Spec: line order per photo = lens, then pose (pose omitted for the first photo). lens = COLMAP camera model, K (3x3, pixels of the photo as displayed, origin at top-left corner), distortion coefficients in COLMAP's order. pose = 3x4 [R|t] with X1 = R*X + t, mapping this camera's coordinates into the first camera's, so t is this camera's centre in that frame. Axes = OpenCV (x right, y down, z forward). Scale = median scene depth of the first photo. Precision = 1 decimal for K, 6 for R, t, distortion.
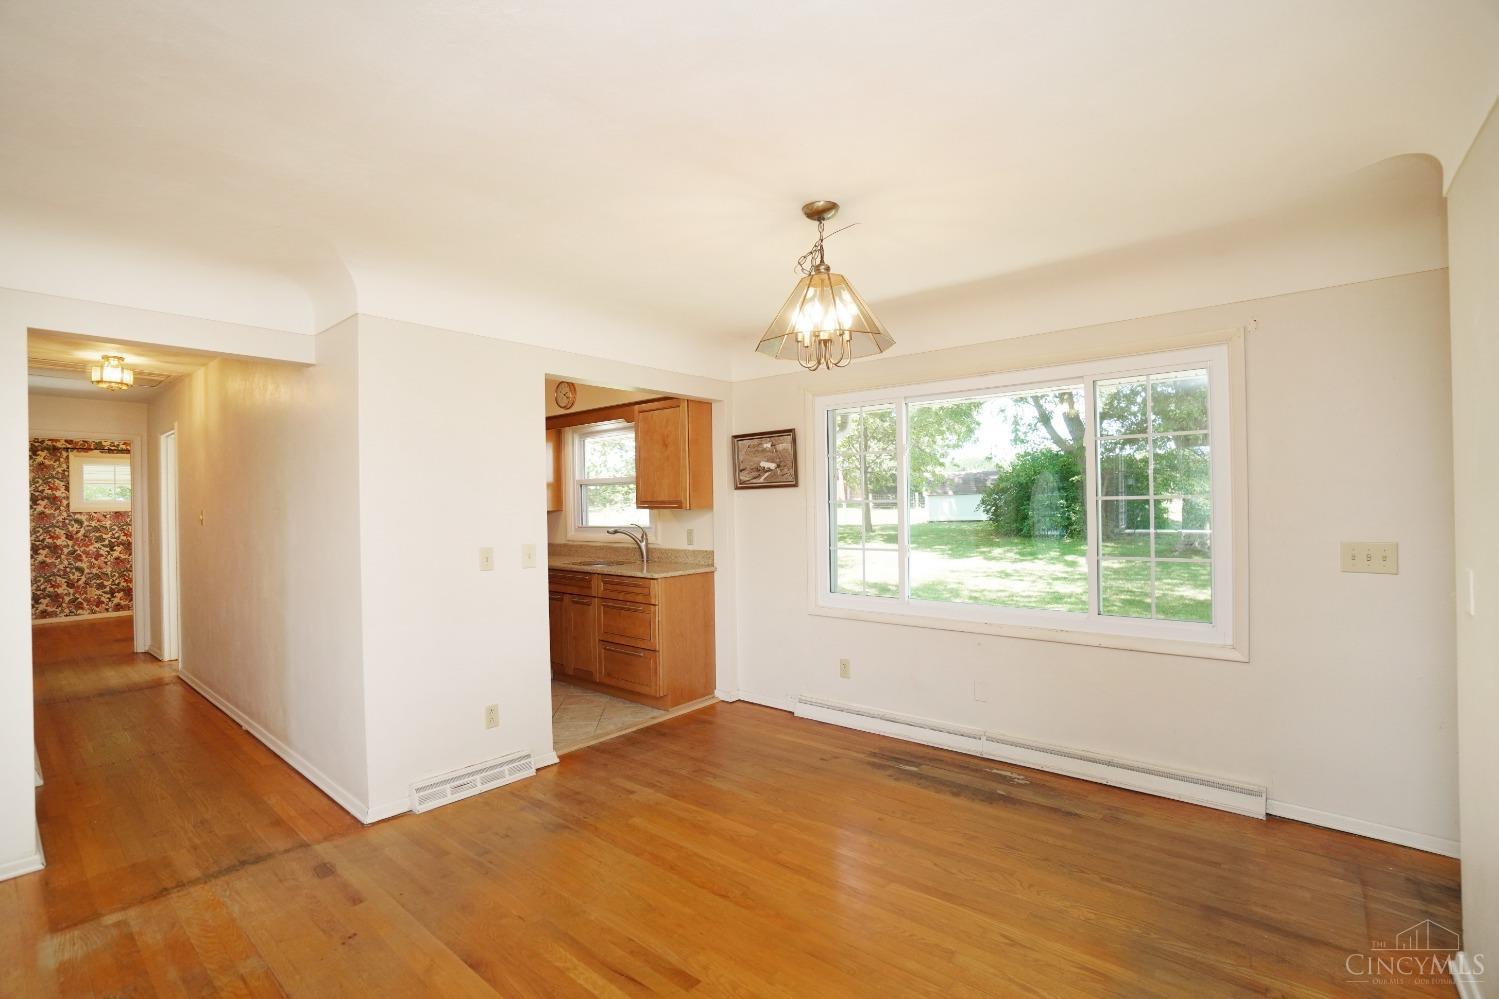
lens RADIAL K [[677.4, 0, 743.0], [0, 677.4, 503.0], [0, 0, 1]] dist [-0.064641, 0.021099]
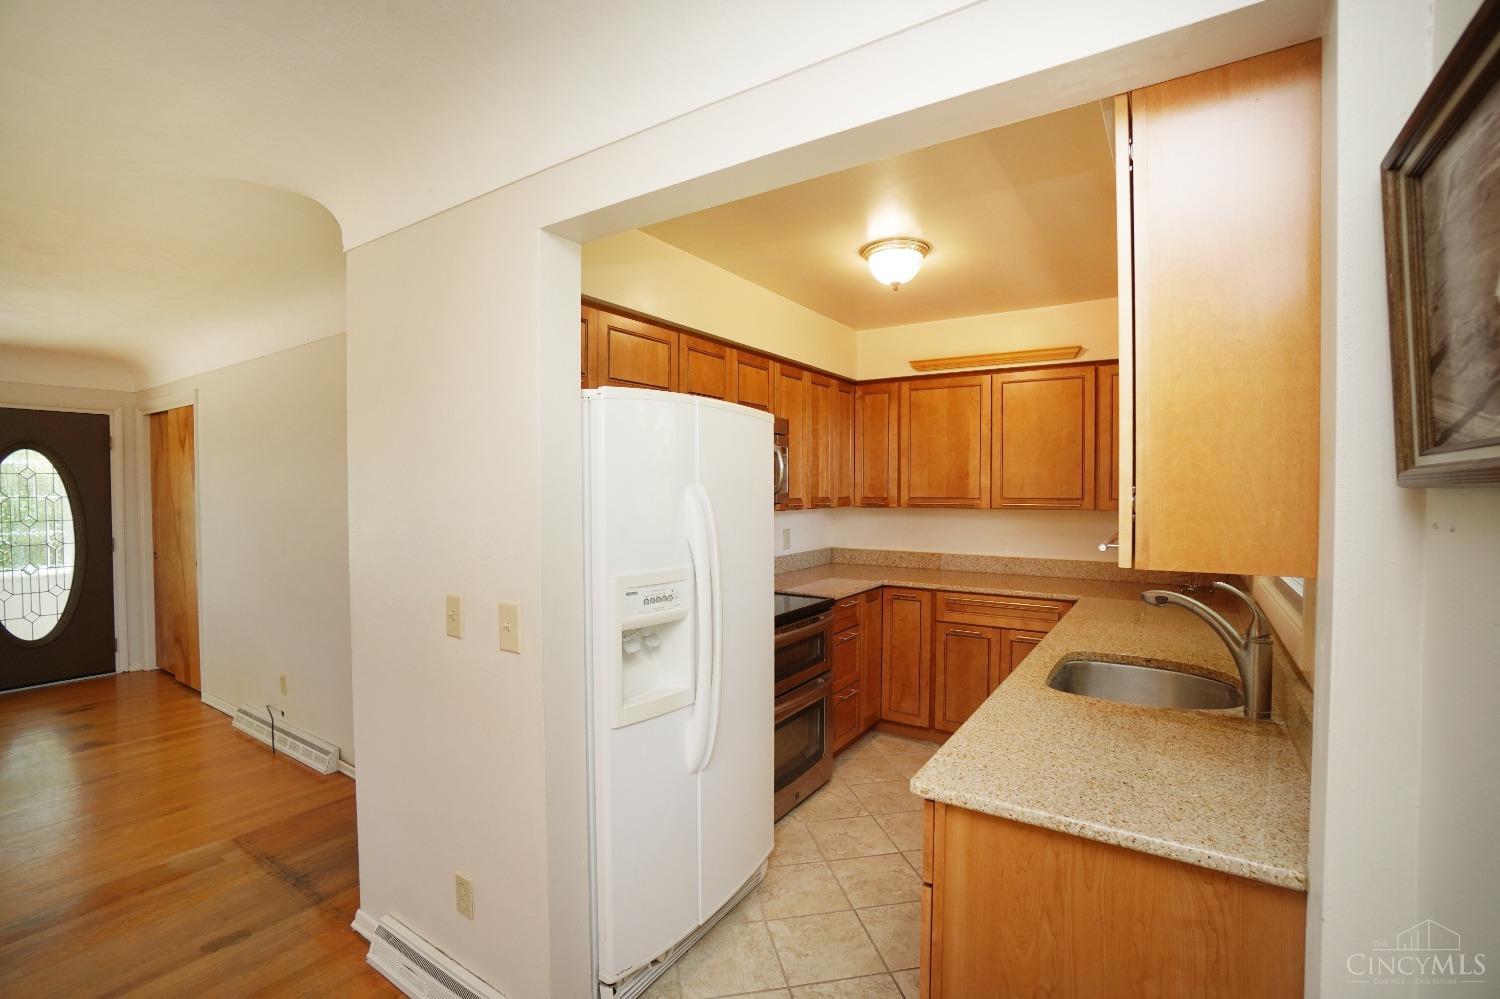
lens RADIAL K [[677.8, 0, 743.5], [0, 677.8, 503.0], [0, 0, 1]] dist [-0.064641, 0.021099]
pose [[0.110211, 0.039563, -0.993121, 0.122120], [-0.000760, 0.999211, 0.039721, -0.020195], [0.993908, -0.003623, 0.110154, 0.775955]]
